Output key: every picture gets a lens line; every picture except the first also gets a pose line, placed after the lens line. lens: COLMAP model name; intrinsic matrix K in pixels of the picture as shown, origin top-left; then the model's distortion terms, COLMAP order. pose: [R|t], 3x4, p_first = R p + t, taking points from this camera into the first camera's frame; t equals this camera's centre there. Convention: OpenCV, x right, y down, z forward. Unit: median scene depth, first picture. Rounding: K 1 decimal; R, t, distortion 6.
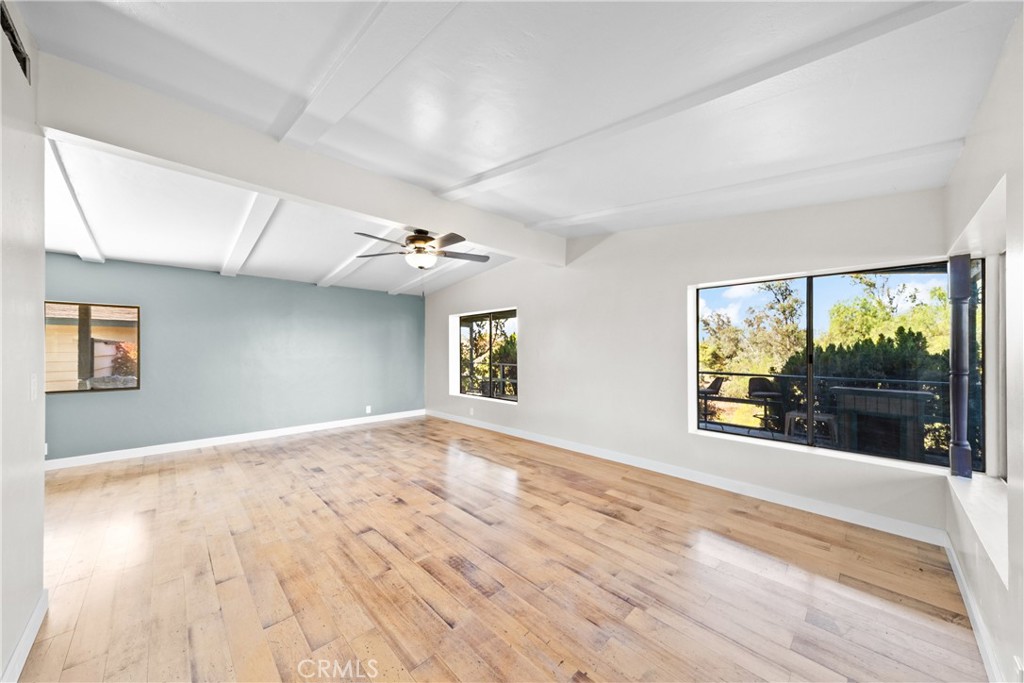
lens RADIAL K [[356.3, 0, 513.6], [0, 356.3, 346.2], [0, 0, 1]] dist [0.000333, 0.000022]
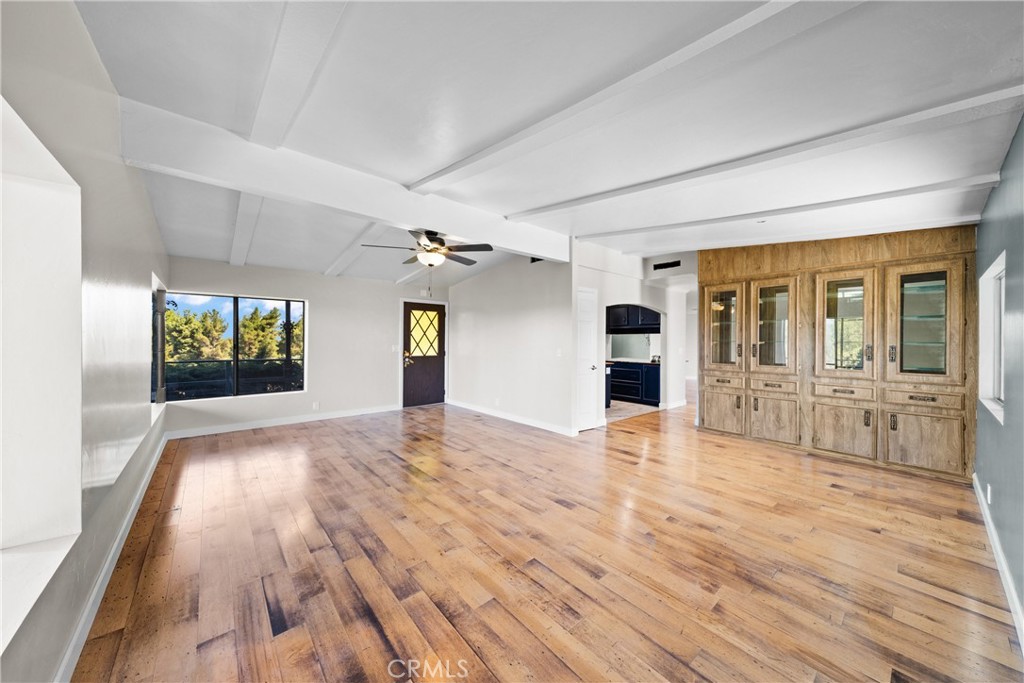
lens RADIAL K [[356.3, 0, 515.3], [0, 356.3, 341.7], [0, 0, 1]] dist [0.000333, 0.000022]
pose [[-0.998297, -0.005088, 0.058121, -0.493560], [-0.005127, 0.999987, -0.000528, 0.011722], [-0.058117, -0.000825, -0.998309, 1.761587]]
